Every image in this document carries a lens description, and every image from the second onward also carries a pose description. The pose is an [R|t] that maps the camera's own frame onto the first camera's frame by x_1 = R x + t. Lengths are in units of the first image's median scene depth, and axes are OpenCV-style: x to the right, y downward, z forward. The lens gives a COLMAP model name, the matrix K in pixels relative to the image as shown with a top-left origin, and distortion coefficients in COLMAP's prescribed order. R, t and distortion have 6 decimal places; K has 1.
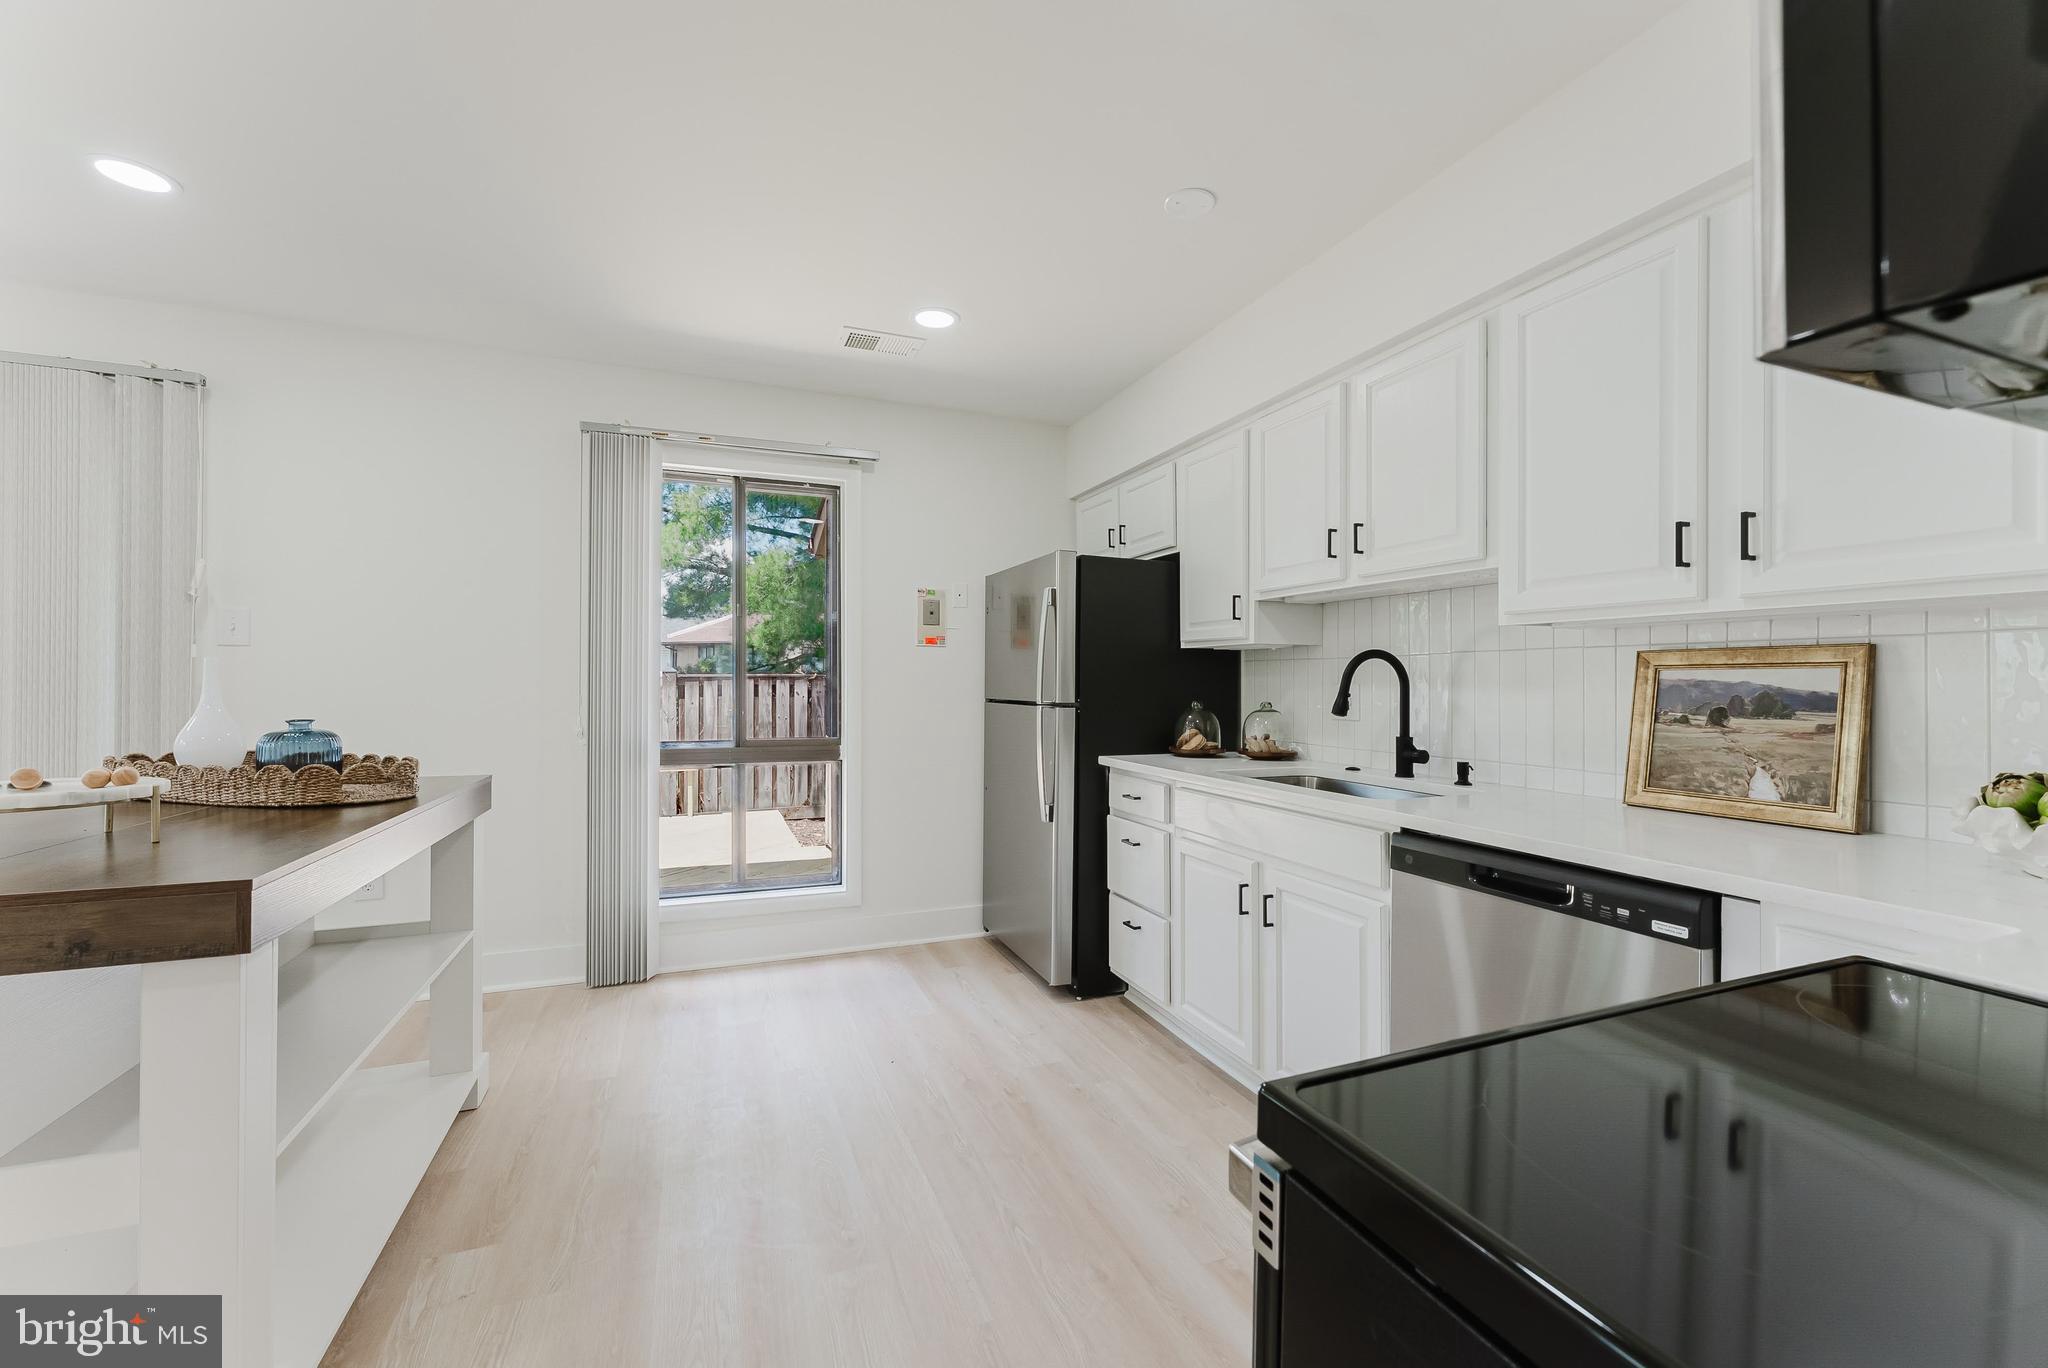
lens RADIAL K [[824.5, 0, 1025.4], [0, 824.5, 698.3], [0, 0, 1]] dist [-0.000712, -0.000098]
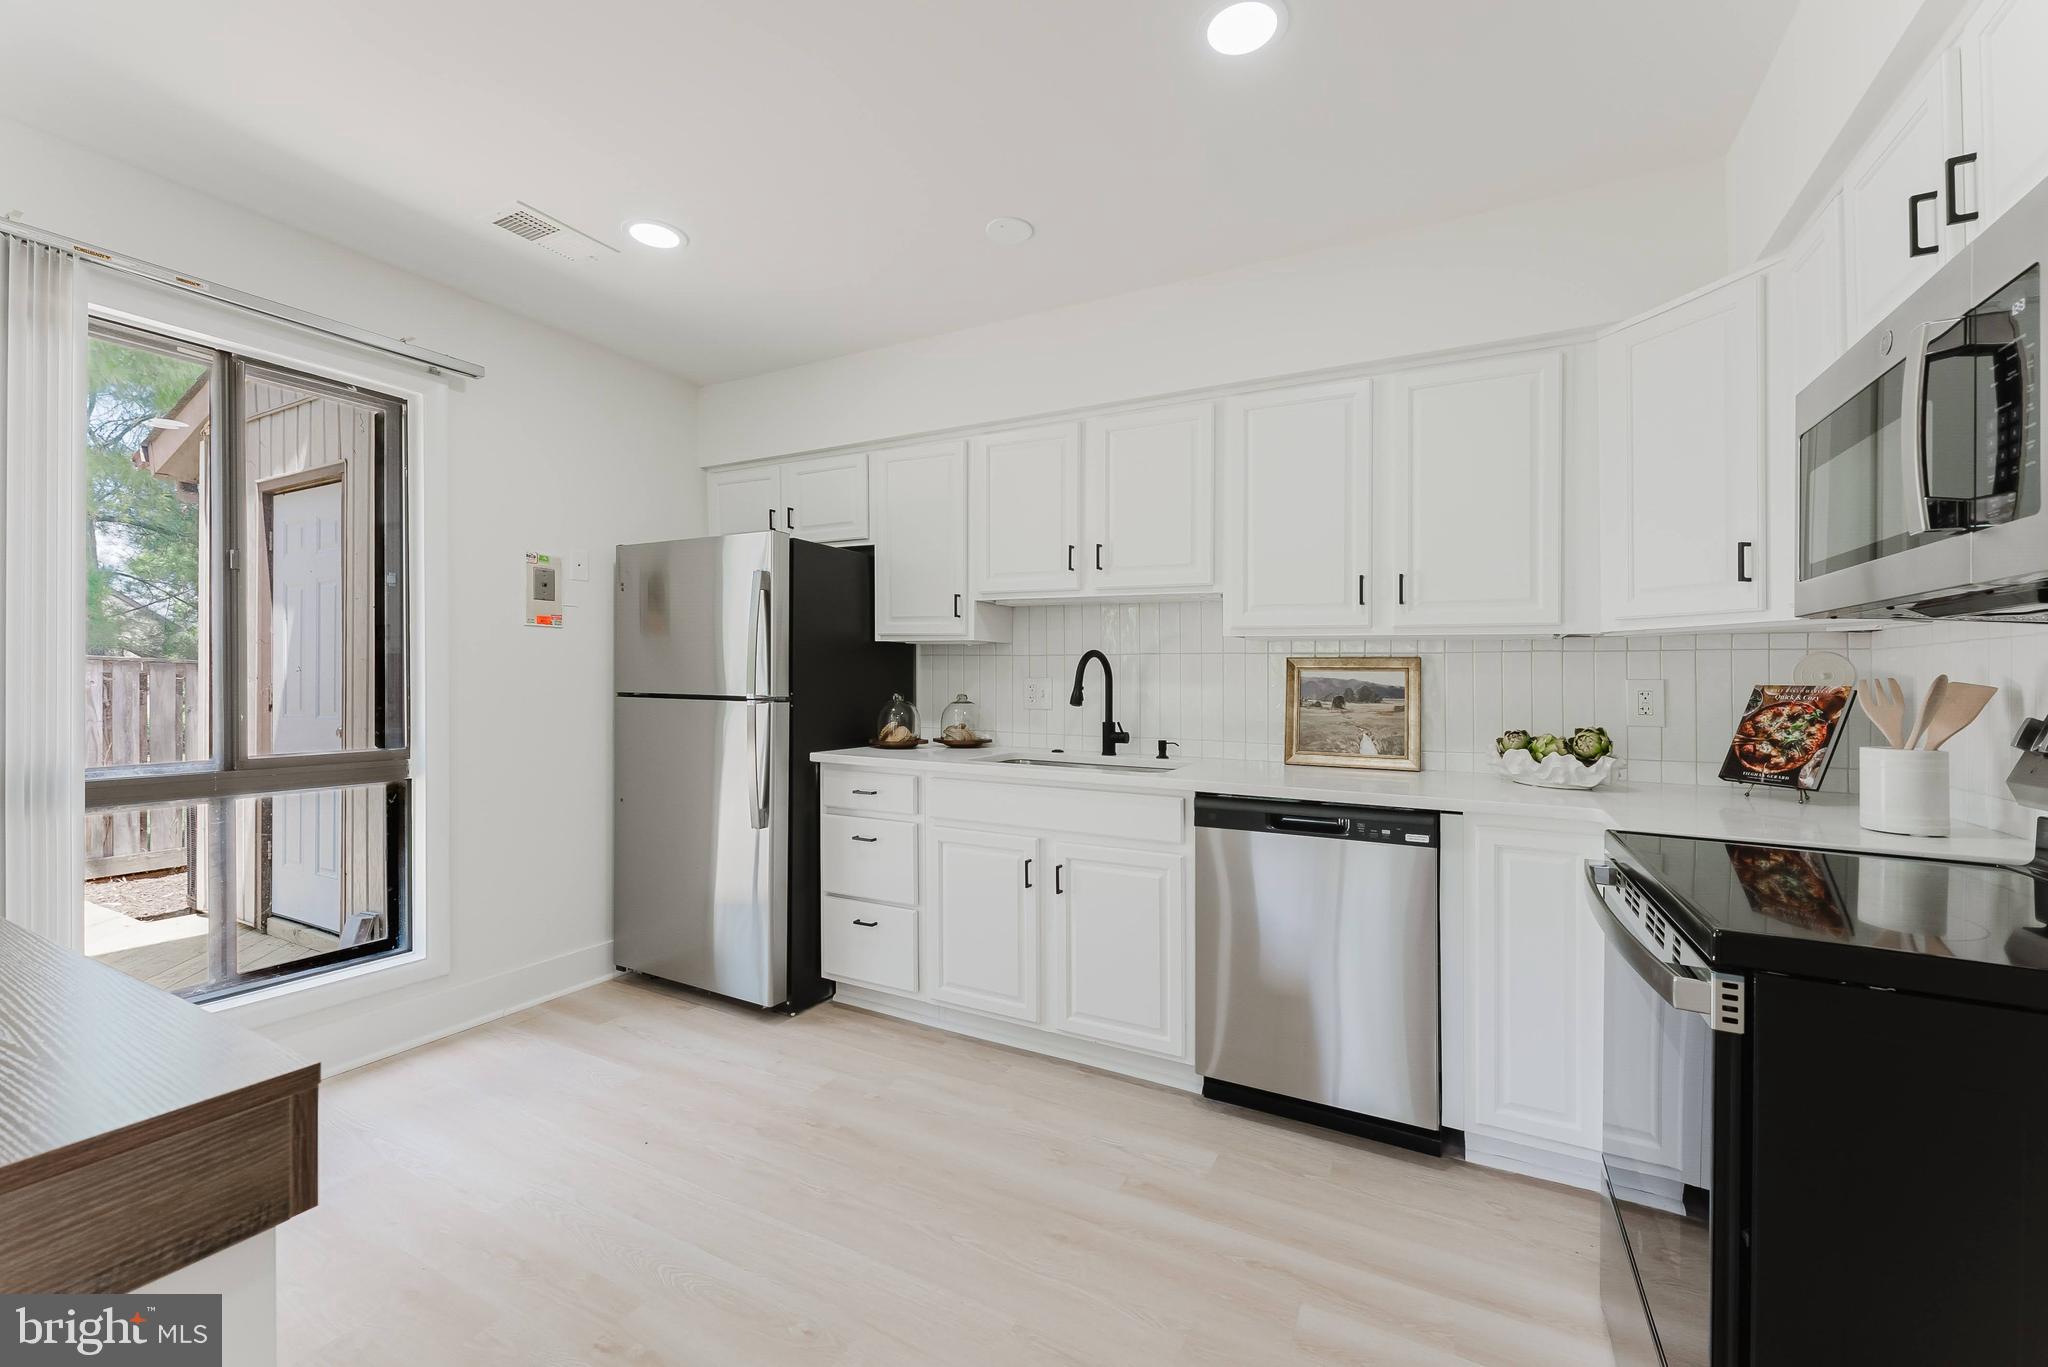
lens RADIAL K [[827.3, 0, 1033.4], [0, 827.3, 685.7], [0, 0, 1]] dist [-0.000885, -0.000056]
pose [[0.761512, -0.003445, 0.648141, -0.384401], [0.004051, 0.999992, 0.000556, -0.007409], [-0.648138, 0.002202, 0.761520, 0.129046]]
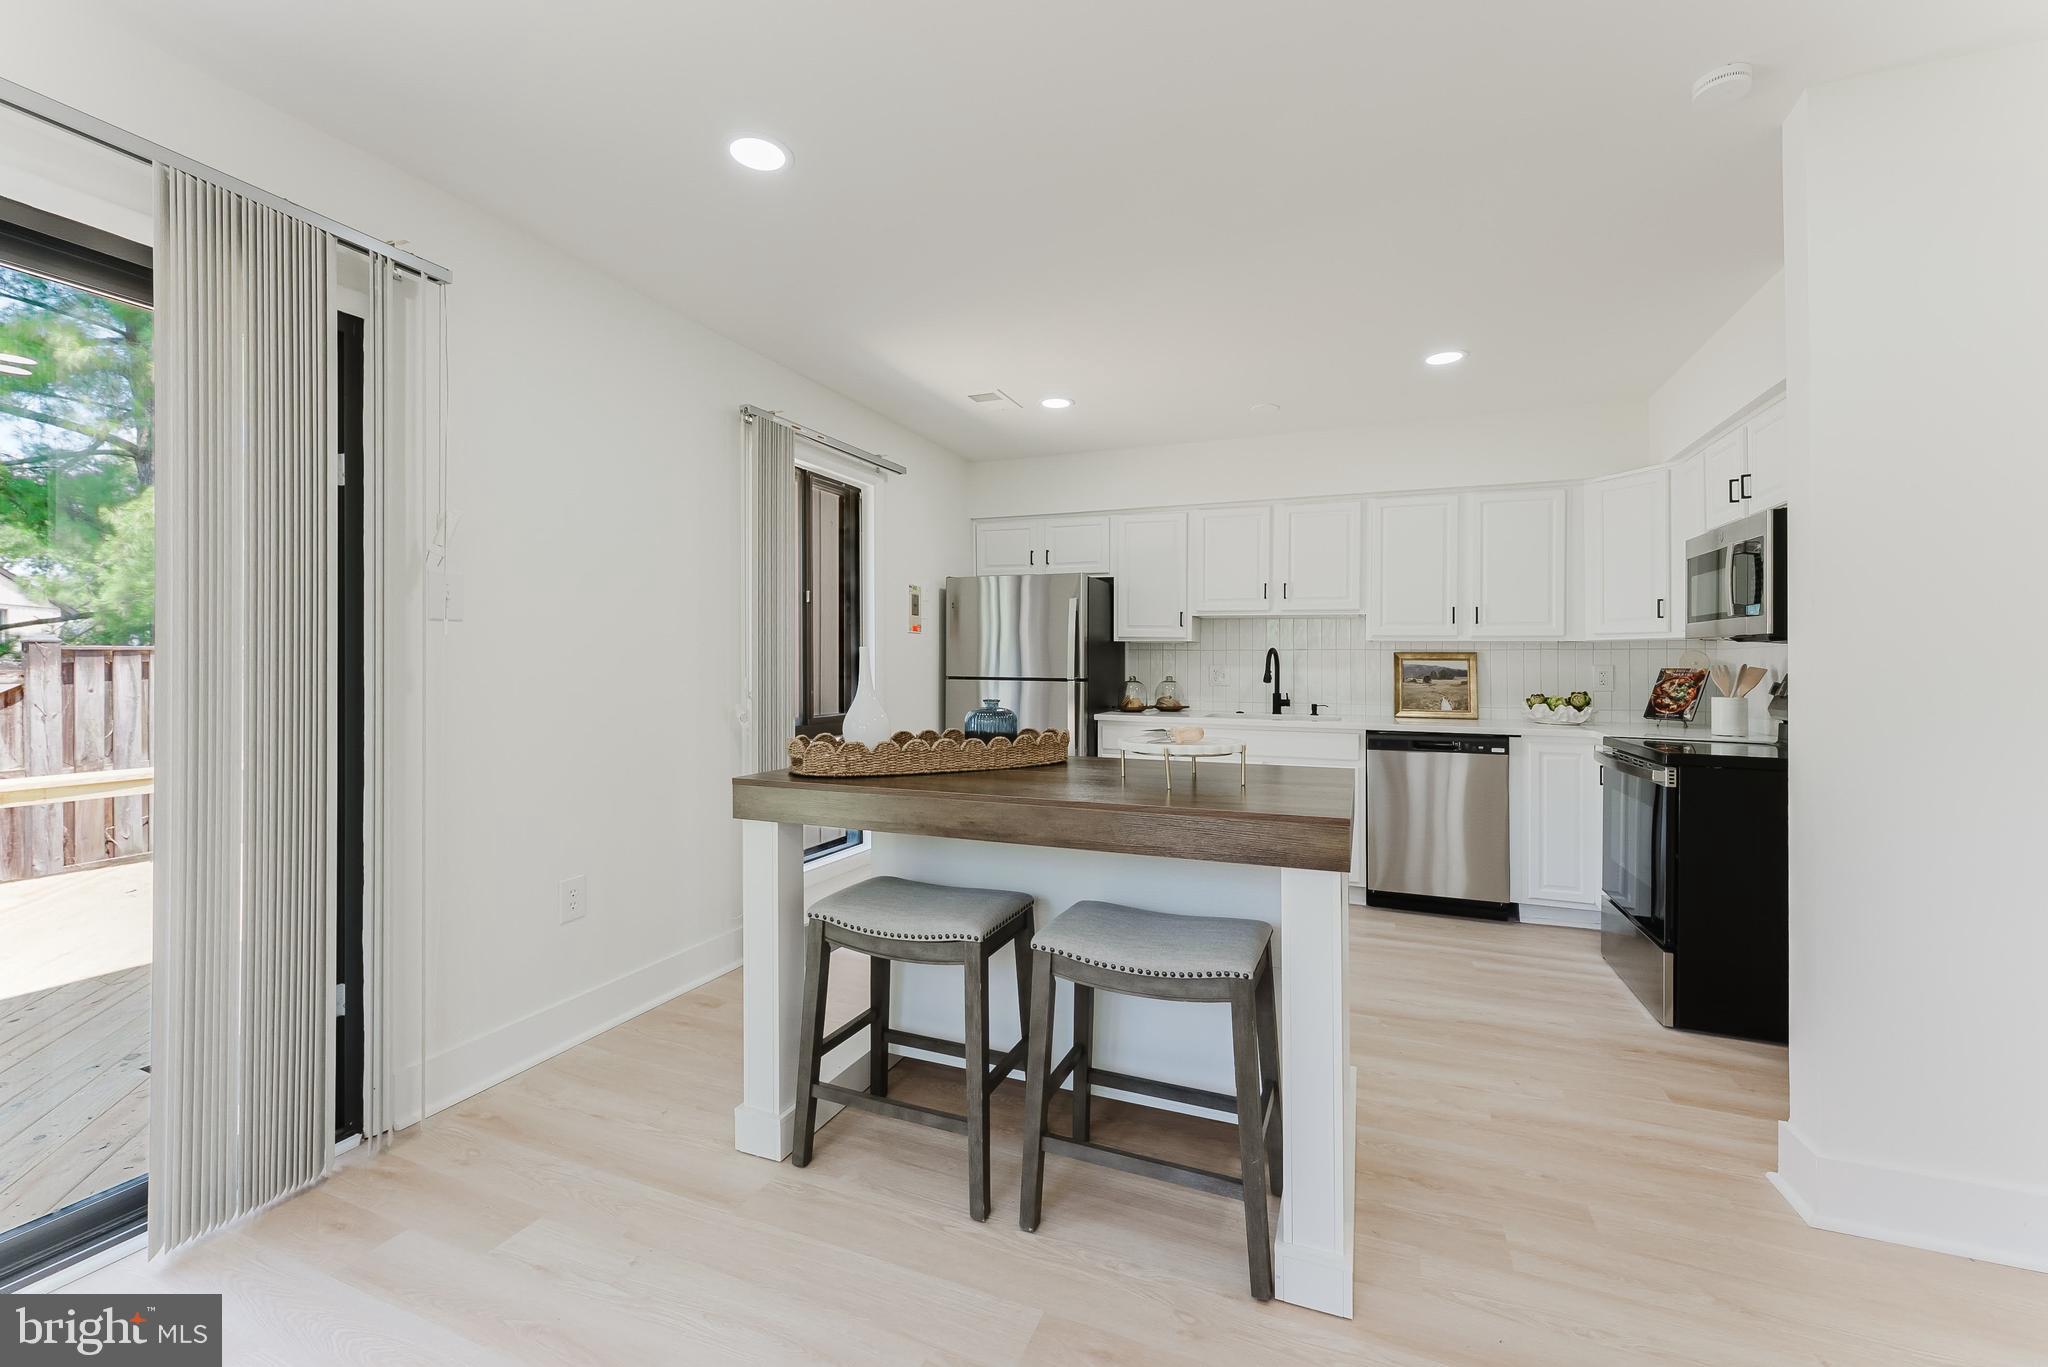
lens RADIAL K [[827.3, 0, 1036.1], [0, 827.3, 672.8], [0, 0, 1]] dist [-0.000643, 0.000045]
pose [[0.692663, -0.010466, 0.721186, -1.215303], [0.009181, 0.999942, 0.005693, -0.015403], [-0.721203, 0.002677, 0.692718, 0.061844]]
